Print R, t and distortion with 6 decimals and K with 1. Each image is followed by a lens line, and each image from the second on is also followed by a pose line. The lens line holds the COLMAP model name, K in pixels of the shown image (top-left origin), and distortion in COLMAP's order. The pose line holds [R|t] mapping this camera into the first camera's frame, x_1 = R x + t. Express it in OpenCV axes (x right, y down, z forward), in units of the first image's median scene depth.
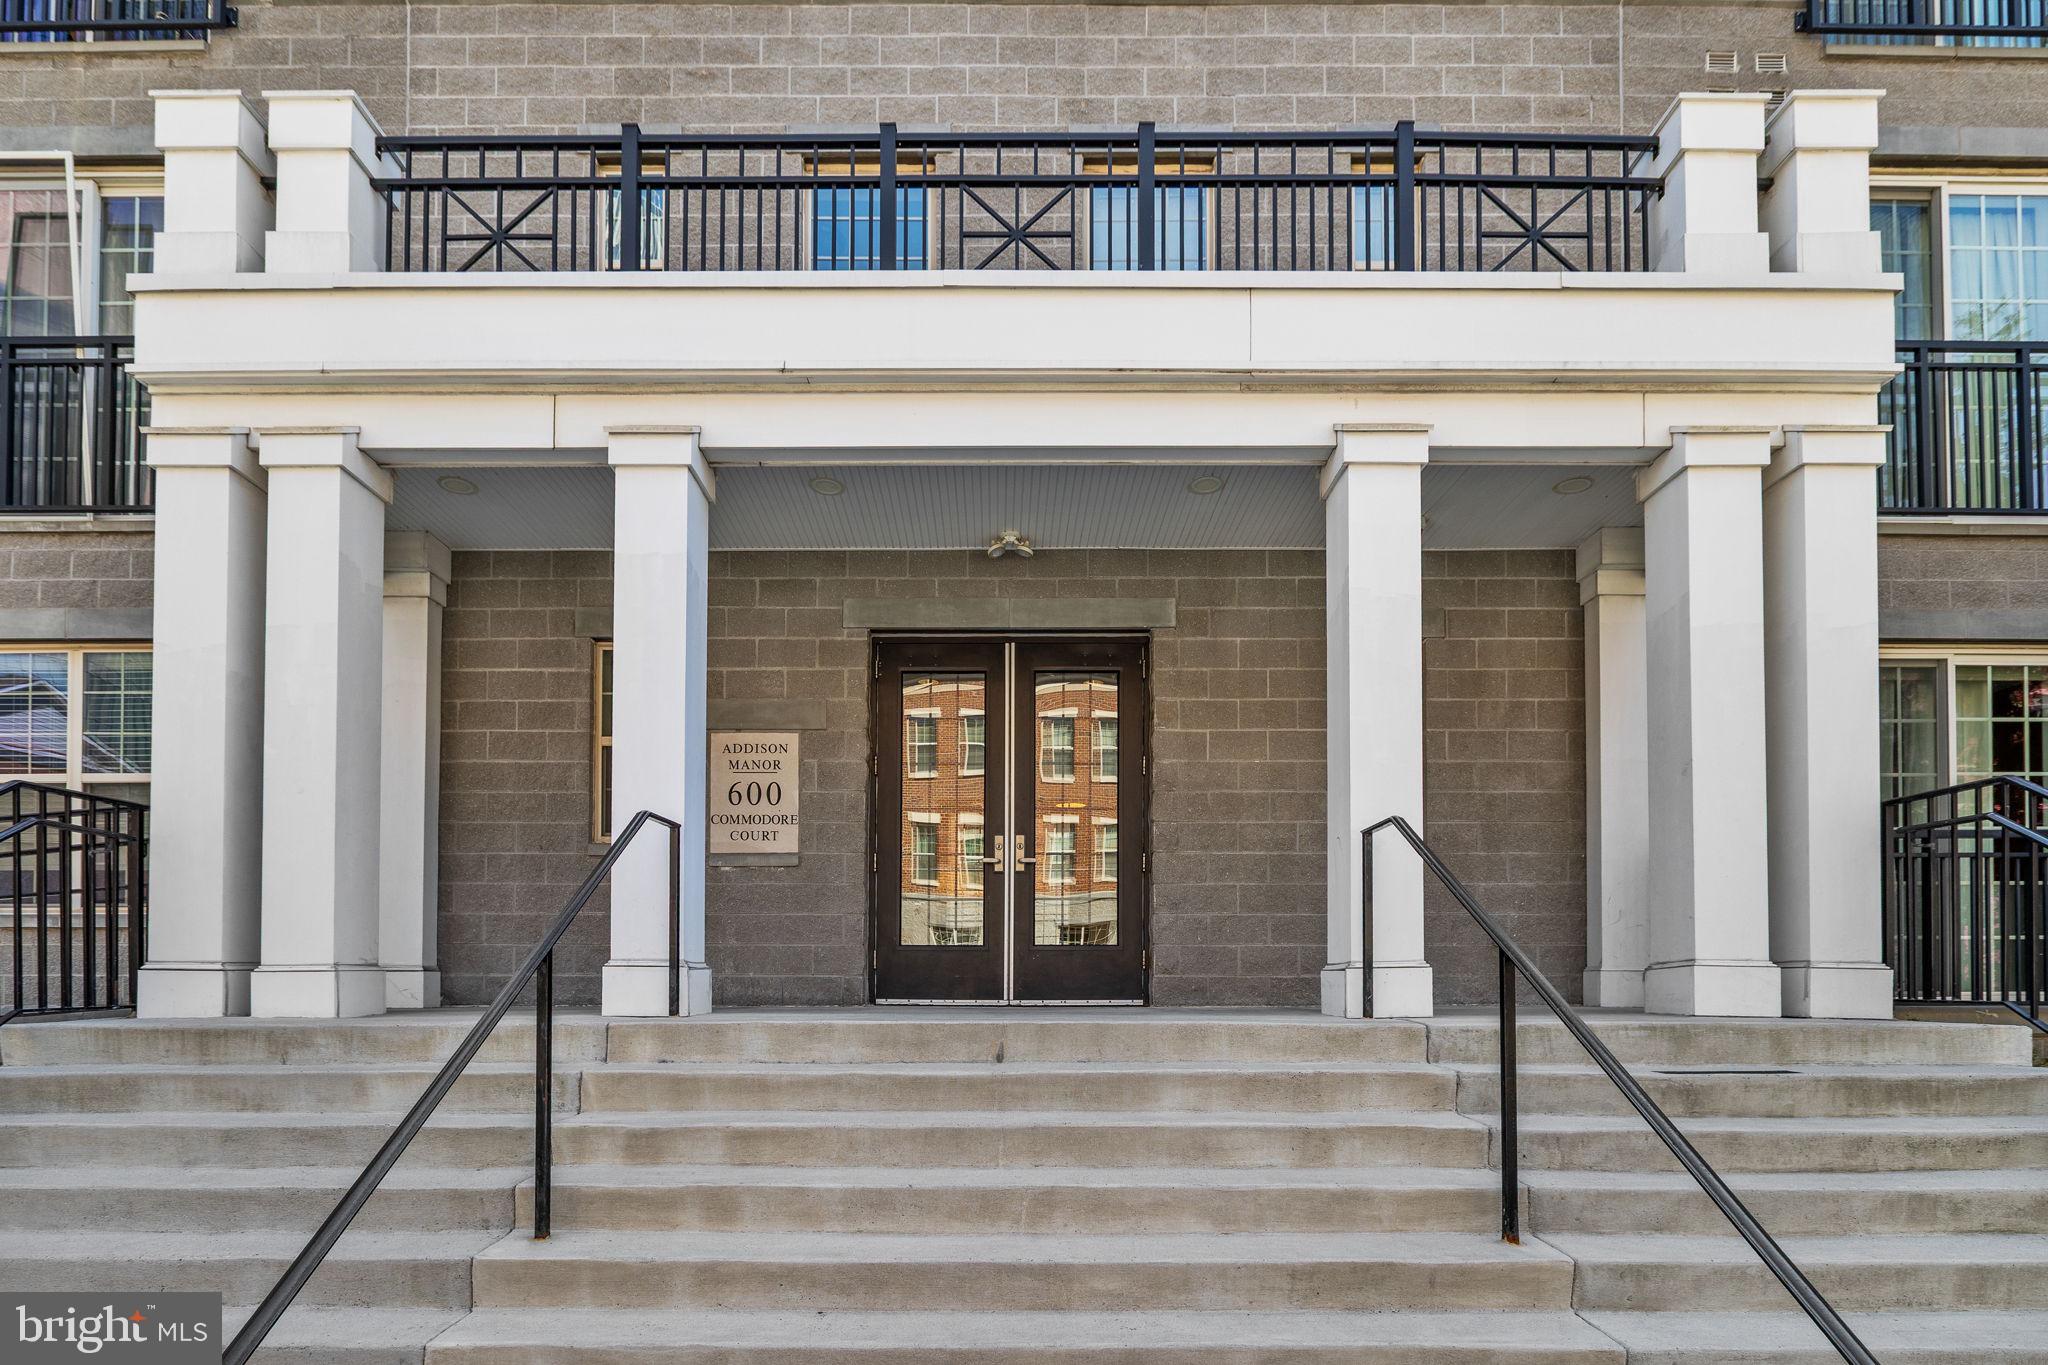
lens RADIAL K [[1071.7, 0, 1024.0], [0, 1071.7, 682.5], [0, 0, 1]] dist [-0.001012, -0.000322]
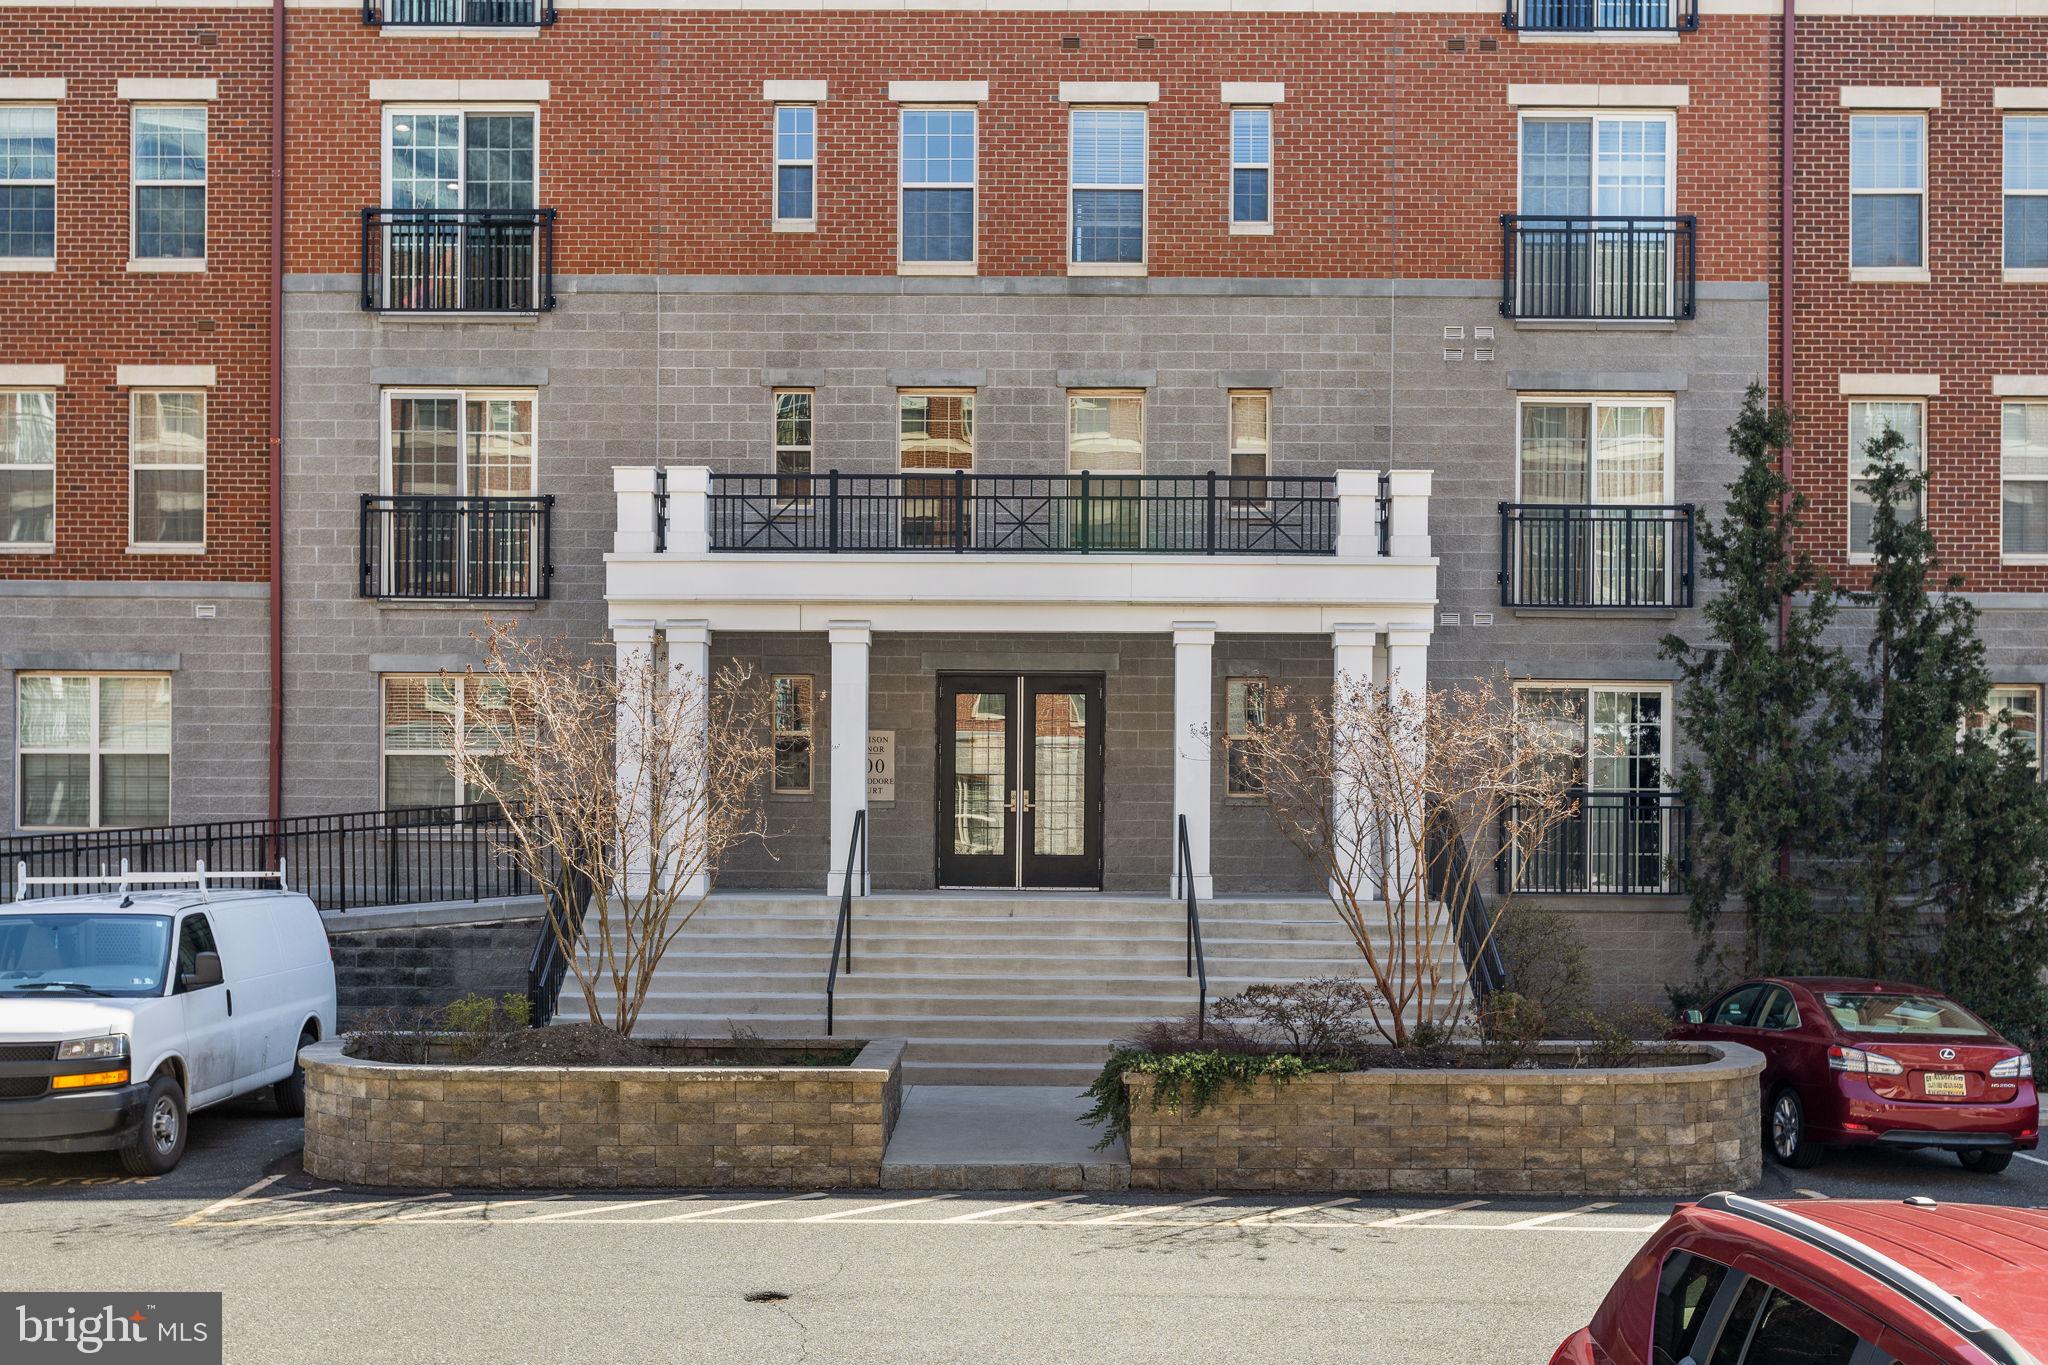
lens RADIAL K [[941.2, 0, 1025.3], [0, 941.2, 678.5], [0, 0, 1]] dist [-0.001684, -0.000580]
pose [[0.999873, 0.005896, -0.014817, 0.016566], [-0.004755, 0.997103, 0.075916, -0.150466], [0.015222, -0.075835, 0.997004, -0.472925]]
